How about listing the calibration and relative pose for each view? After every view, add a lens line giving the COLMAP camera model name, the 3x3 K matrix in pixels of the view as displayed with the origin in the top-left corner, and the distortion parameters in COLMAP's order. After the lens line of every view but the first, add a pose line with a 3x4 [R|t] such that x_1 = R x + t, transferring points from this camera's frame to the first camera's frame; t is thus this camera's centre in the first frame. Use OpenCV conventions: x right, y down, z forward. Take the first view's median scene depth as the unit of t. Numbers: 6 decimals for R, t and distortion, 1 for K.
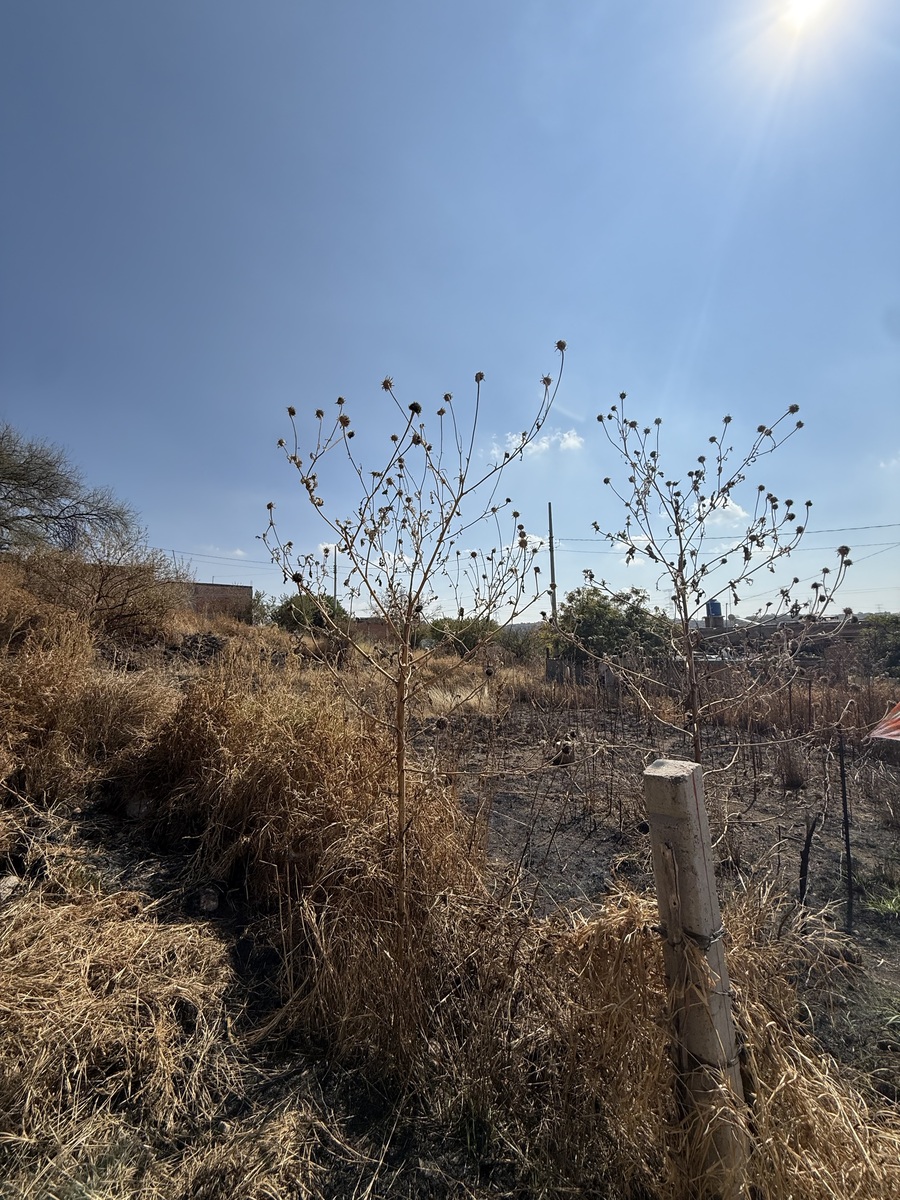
lens RADIAL K [[475.2, 0, 449.0], [0, 475.2, 600.3], [0, 0, 1]] dist [-0.002367, 0.000243]
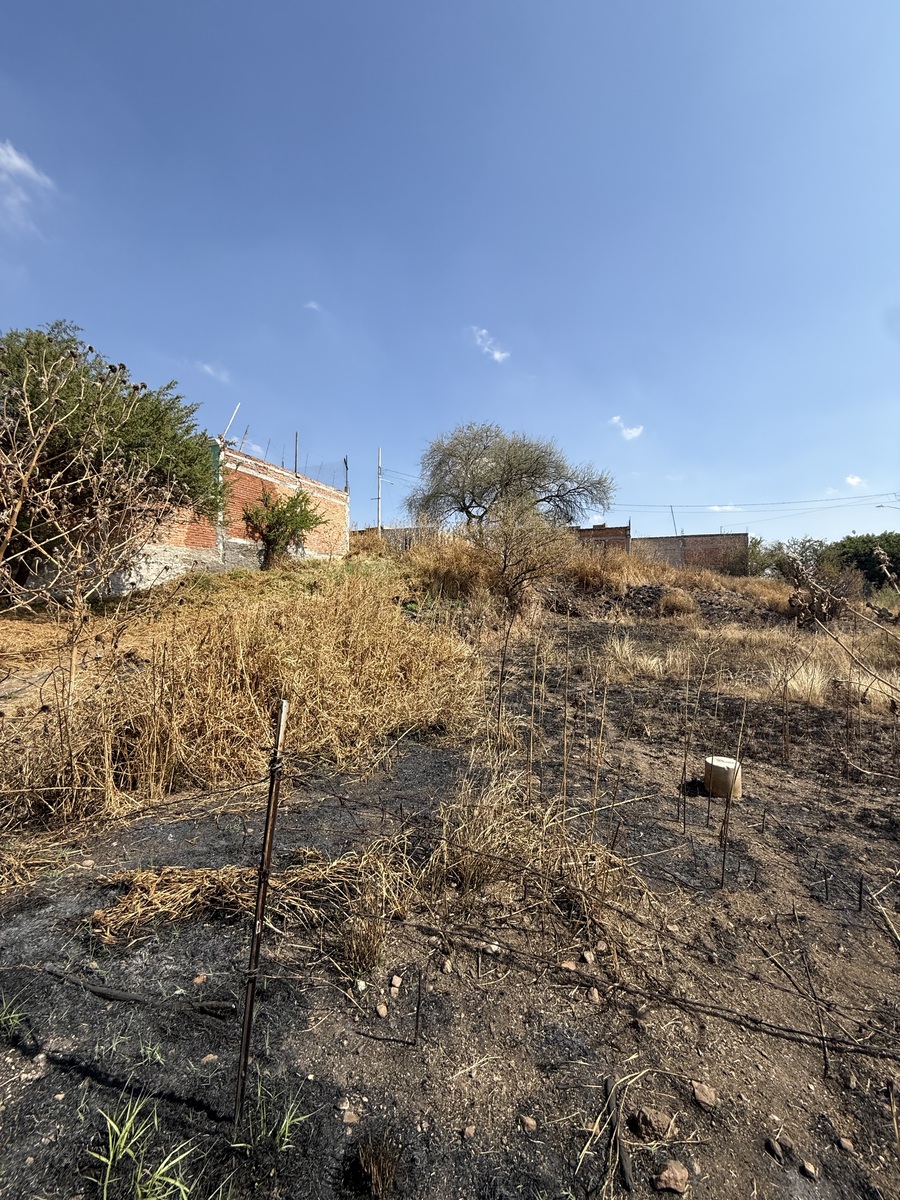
lens RADIAL K [[475.2, 0, 450.7], [0, 475.2, 597.0], [0, 0, 1]] dist [-0.002367, 0.000243]
pose [[0.452170, 0.015354, -0.891799, 0.163653], [0.063783, 0.996735, 0.049500, 0.013715], [0.889648, -0.079265, 0.449715, 0.124375]]
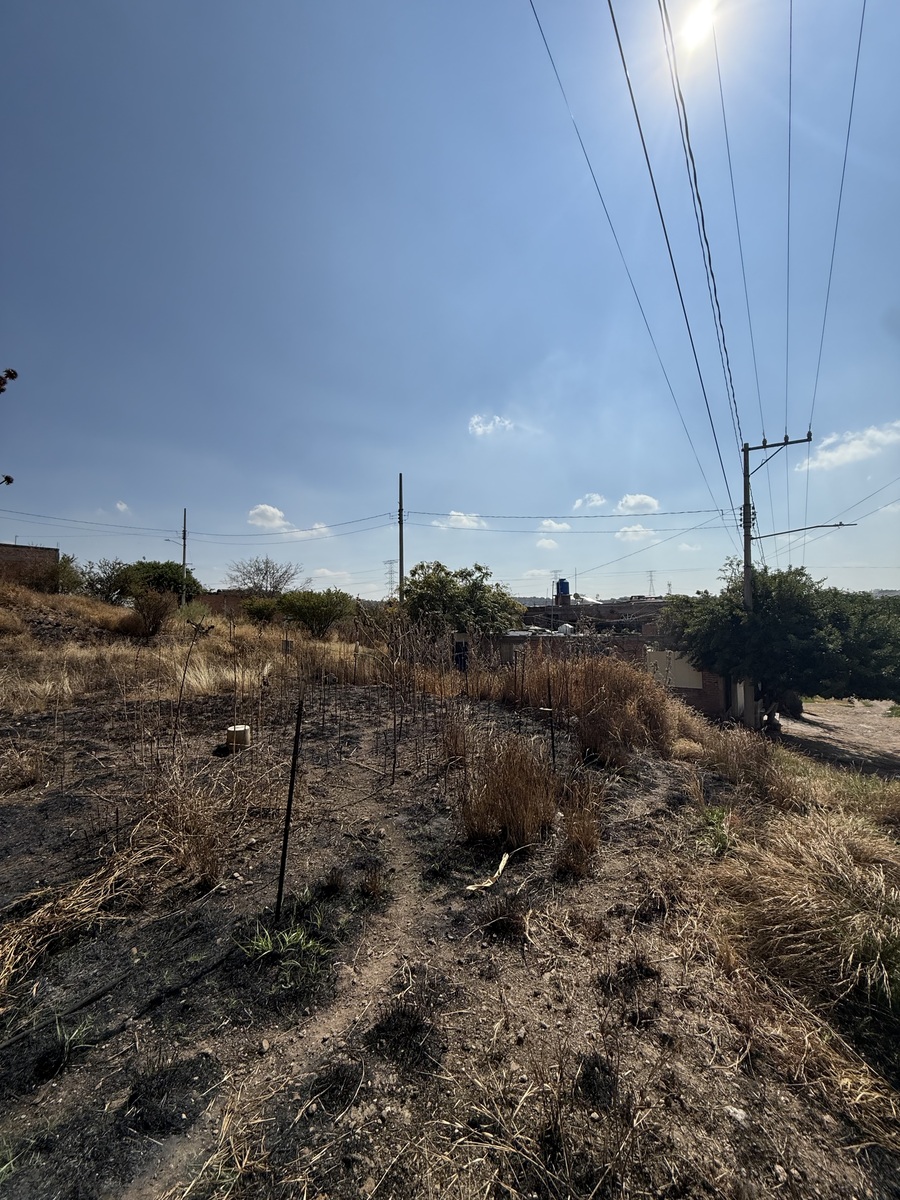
lens RADIAL K [[475.2, 0, 447.5], [0, 475.2, 598.4], [0, 0, 1]] dist [-0.002367, 0.000243]
pose [[0.977559, 0.018307, 0.209864, 0.116412], [-0.027980, 0.998674, 0.043214, 0.004544], [-0.208795, -0.048116, 0.976775, 0.022863]]
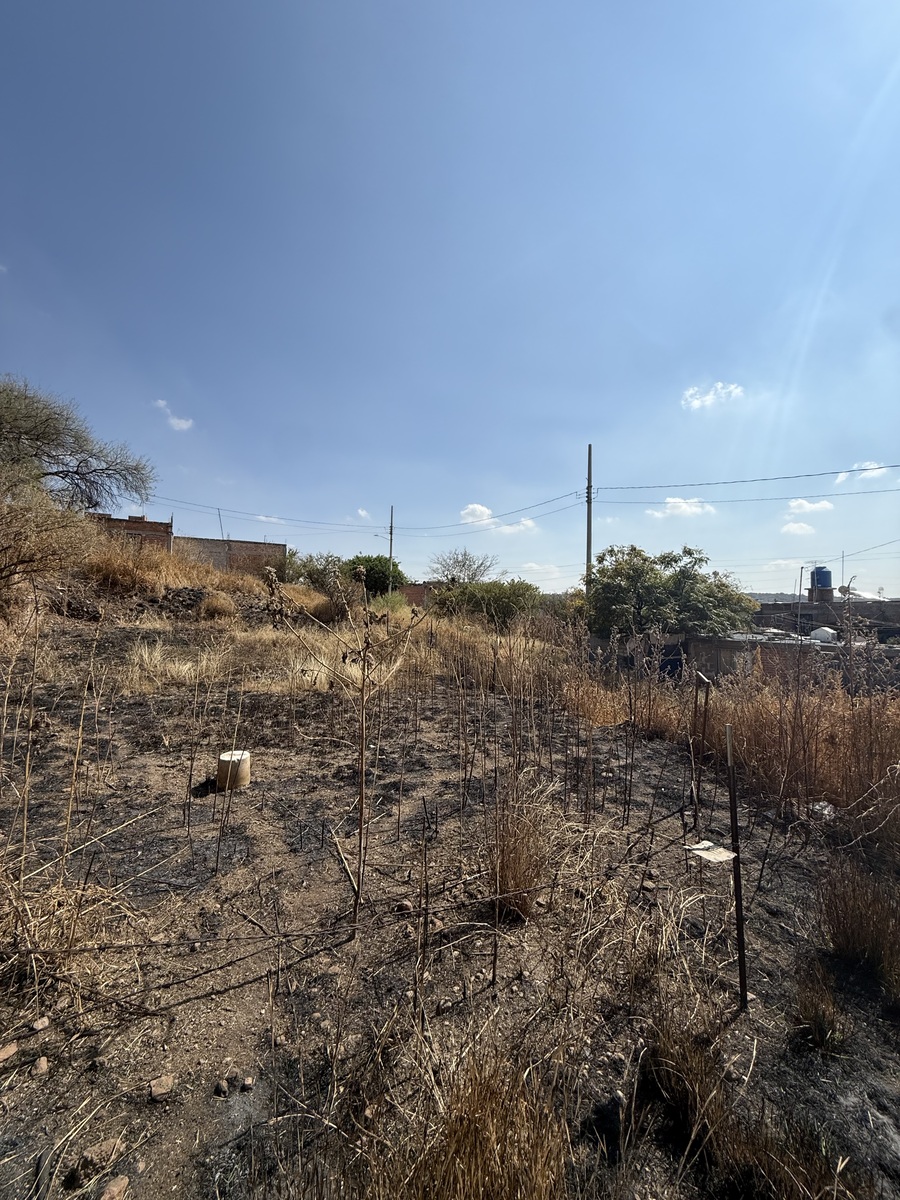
lens RADIAL K [[475.2, 0, 447.9], [0, 475.2, 599.3], [0, 0, 1]] dist [-0.002367, 0.000243]
pose [[0.975475, 0.033272, -0.217581, 0.173630], [-0.018655, 0.997450, 0.068893, 0.013551], [0.219318, -0.063144, 0.973608, 0.127344]]
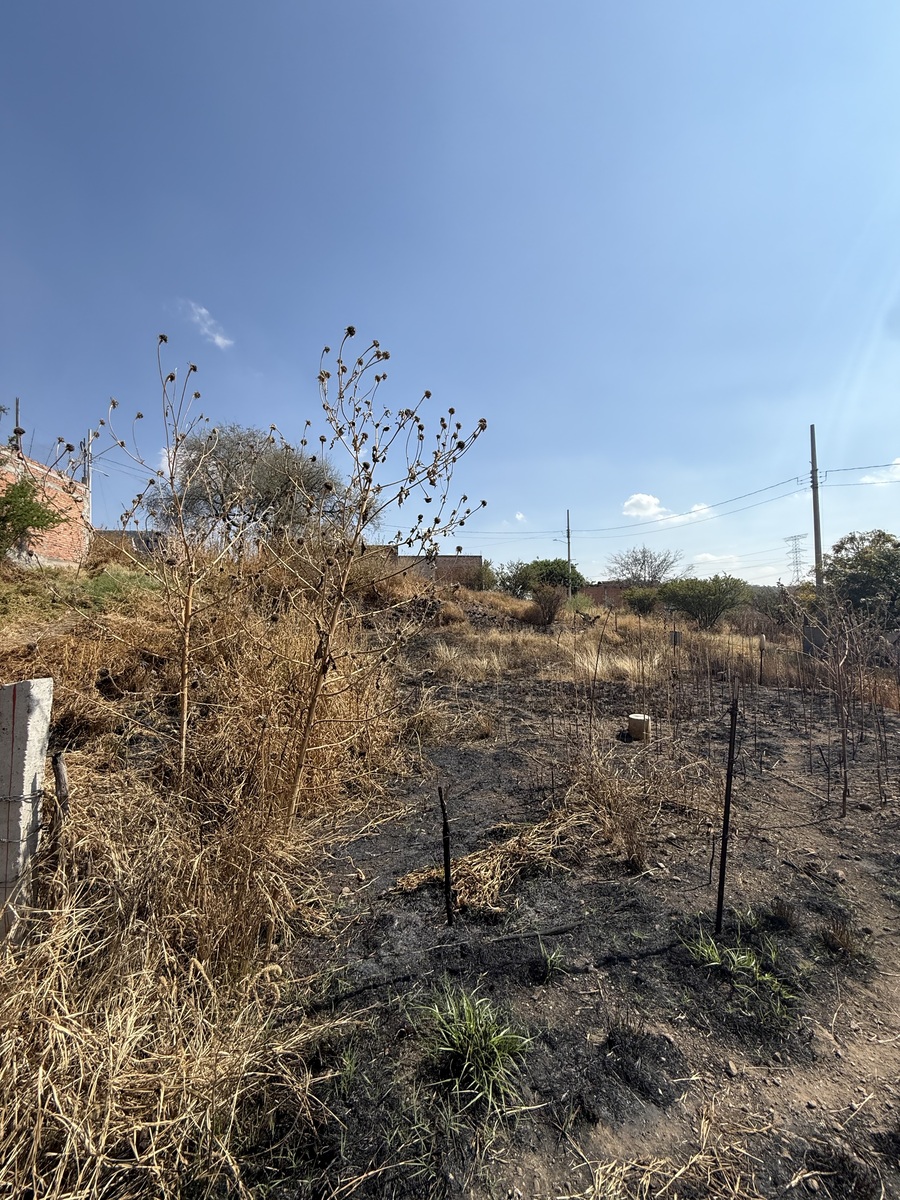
lens RADIAL K [[475.2, 0, 451.1], [0, 475.2, 595.7], [0, 0, 1]] dist [-0.002367, 0.000243]
pose [[0.859423, -0.013191, -0.511095, 0.107191], [0.045746, 0.997641, 0.051175, 0.004639], [0.509215, -0.067362, 0.857999, 0.022749]]
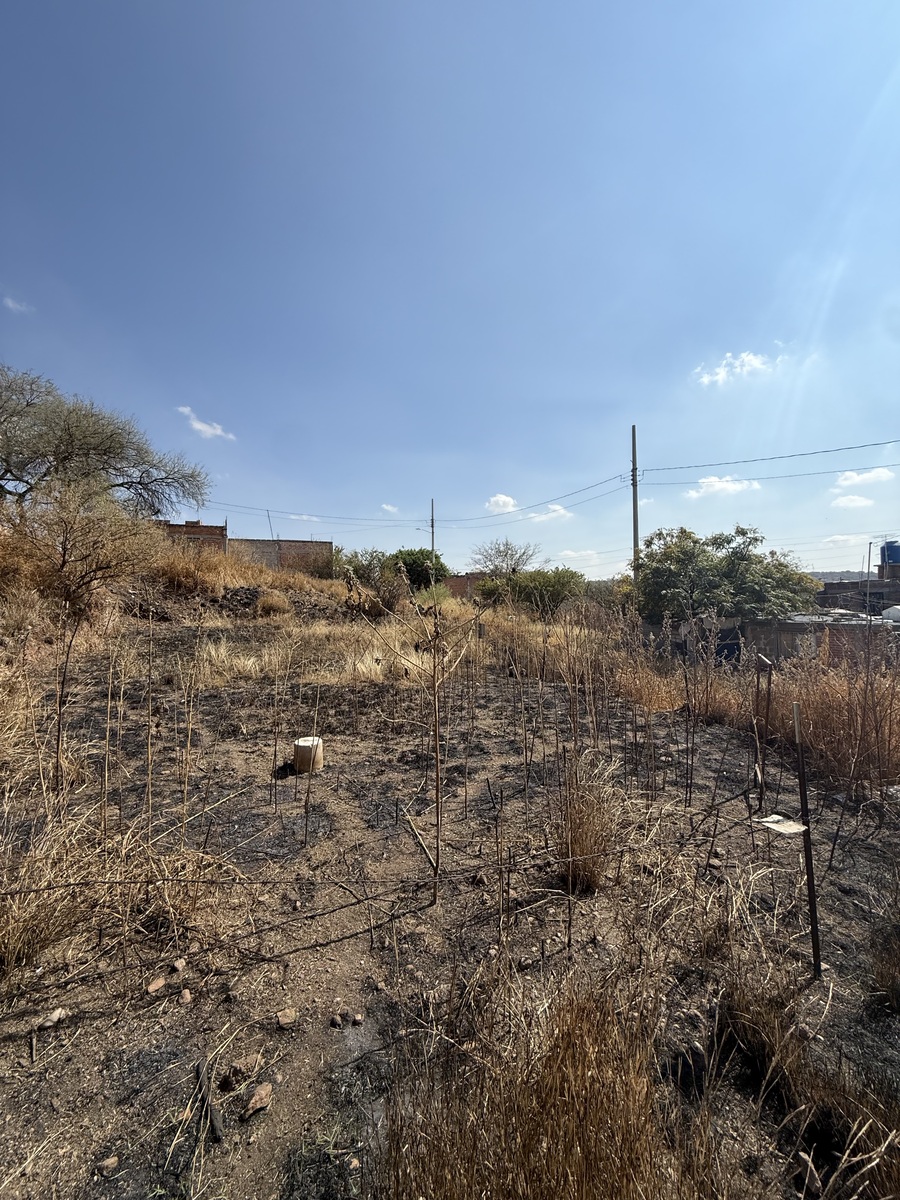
lens RADIAL K [[475.2, 0, 448.4], [0, 475.2, 595.5], [0, 0, 1]] dist [-0.002367, 0.000243]
pose [[0.953426, 0.003886, -0.301603, 0.170504], [0.021067, 0.996617, 0.079438, 0.013044], [0.300891, -0.082092, 0.950119, 0.119370]]
